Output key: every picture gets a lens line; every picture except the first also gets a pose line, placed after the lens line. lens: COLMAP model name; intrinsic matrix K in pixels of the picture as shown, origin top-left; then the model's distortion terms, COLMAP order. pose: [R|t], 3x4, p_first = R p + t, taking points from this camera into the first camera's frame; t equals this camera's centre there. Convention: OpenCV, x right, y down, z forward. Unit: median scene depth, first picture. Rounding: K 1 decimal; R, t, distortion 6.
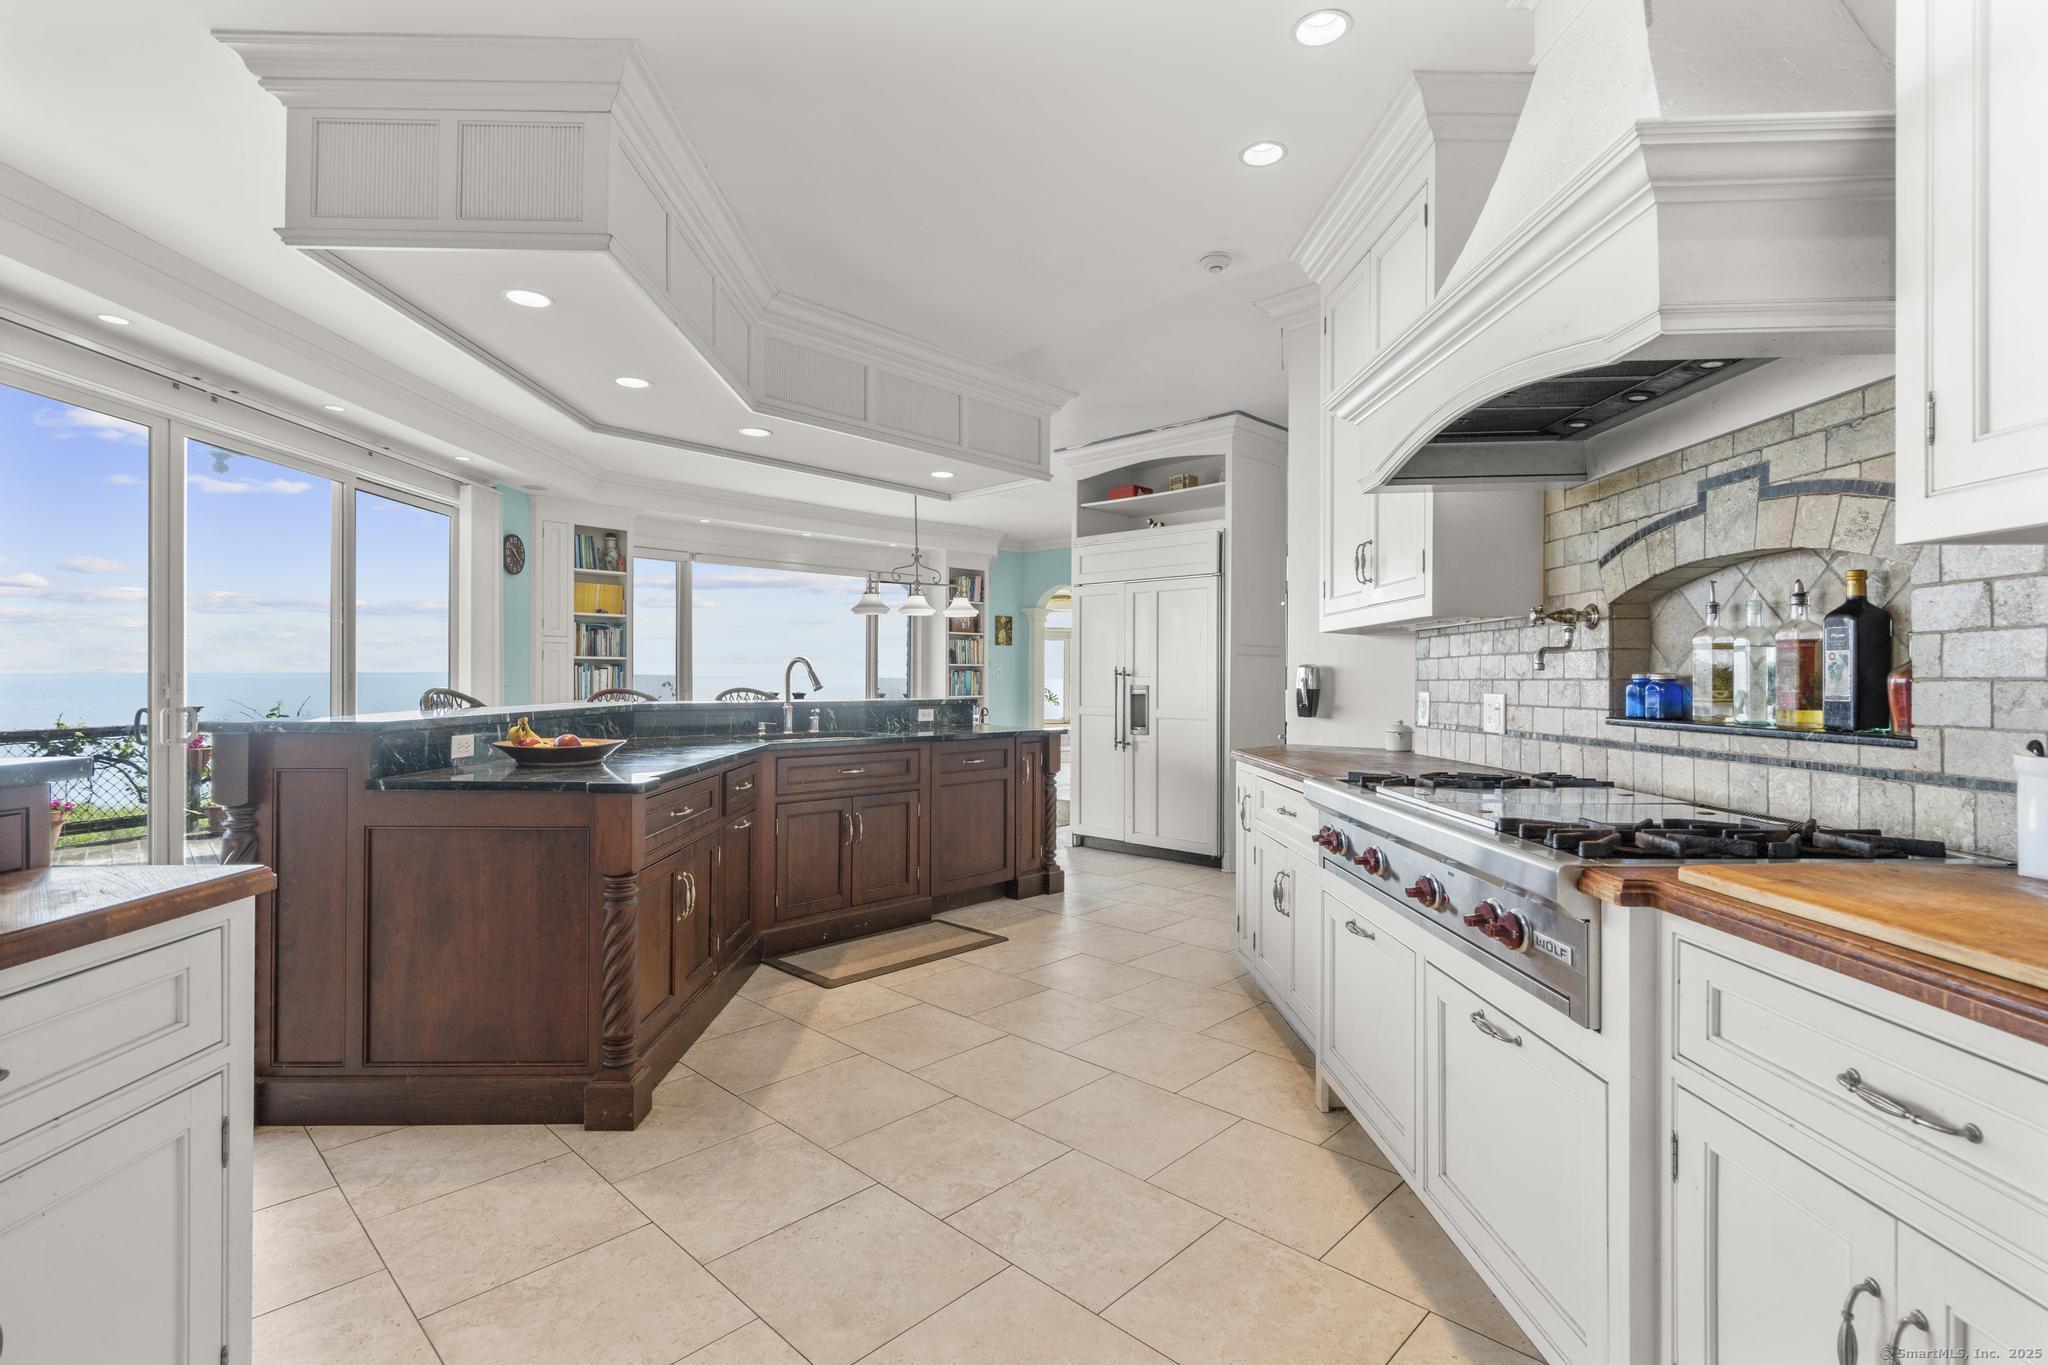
lens RADIAL K [[962.6, 0, 1016.4], [0, 962.6, 678.5], [0, 0, 1]] dist [0.006182, 0.000477]
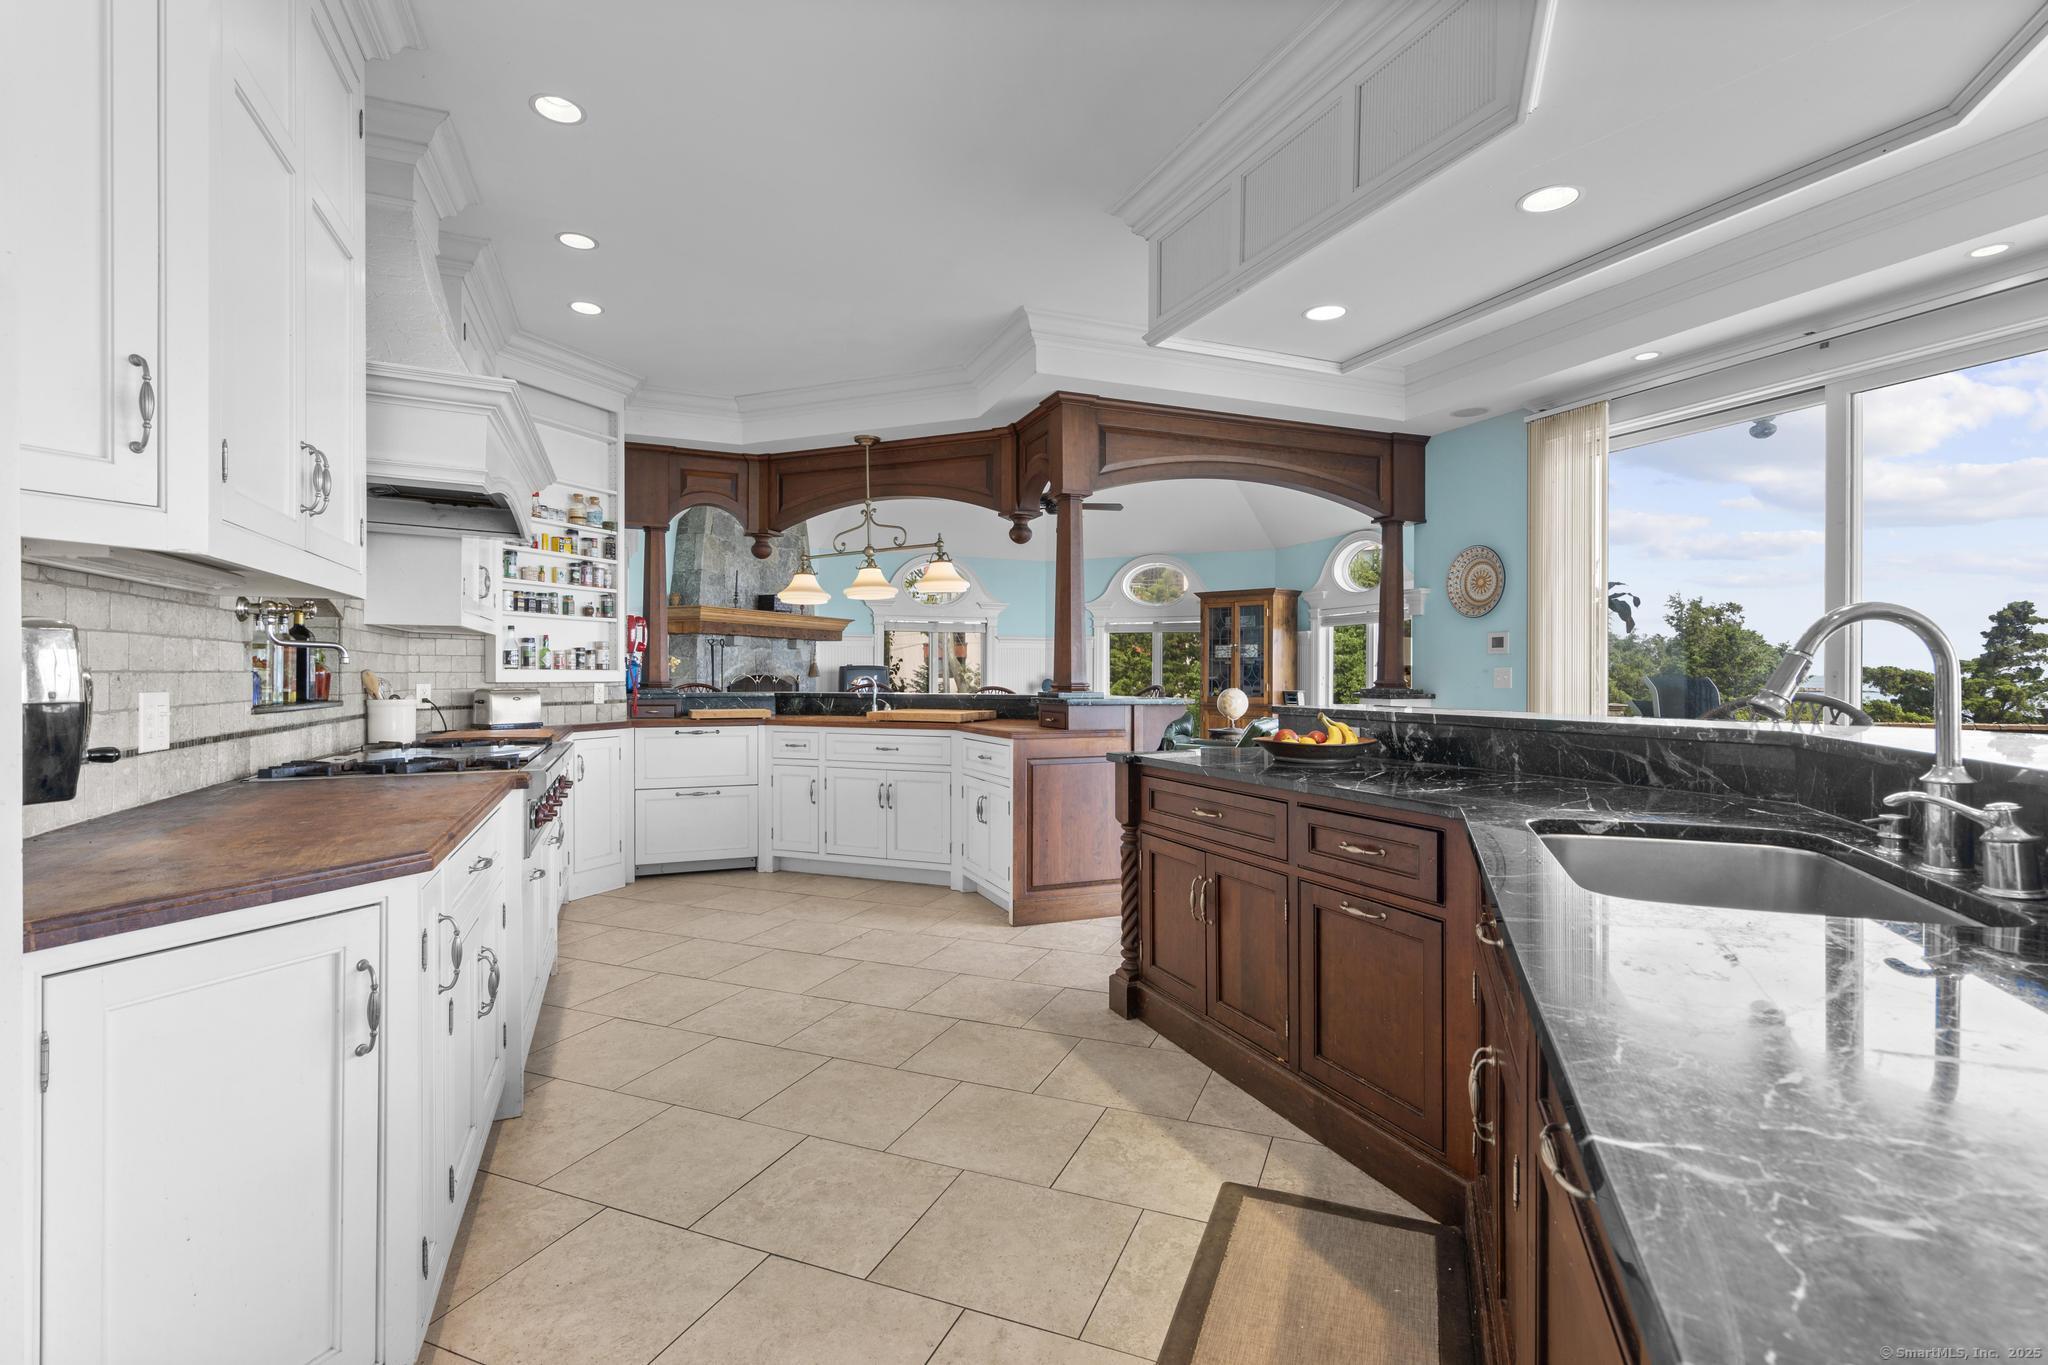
lens RADIAL K [[962.6, 0, 1010.3], [0, 962.6, 677.4], [0, 0, 1]] dist [0.006182, 0.000477]
pose [[-0.934211, -0.000210, -0.356722, 0.185738], [-0.000392, 1.000000, 0.000437, 0.005441], [0.356722, 0.000548, -0.934211, 1.923213]]
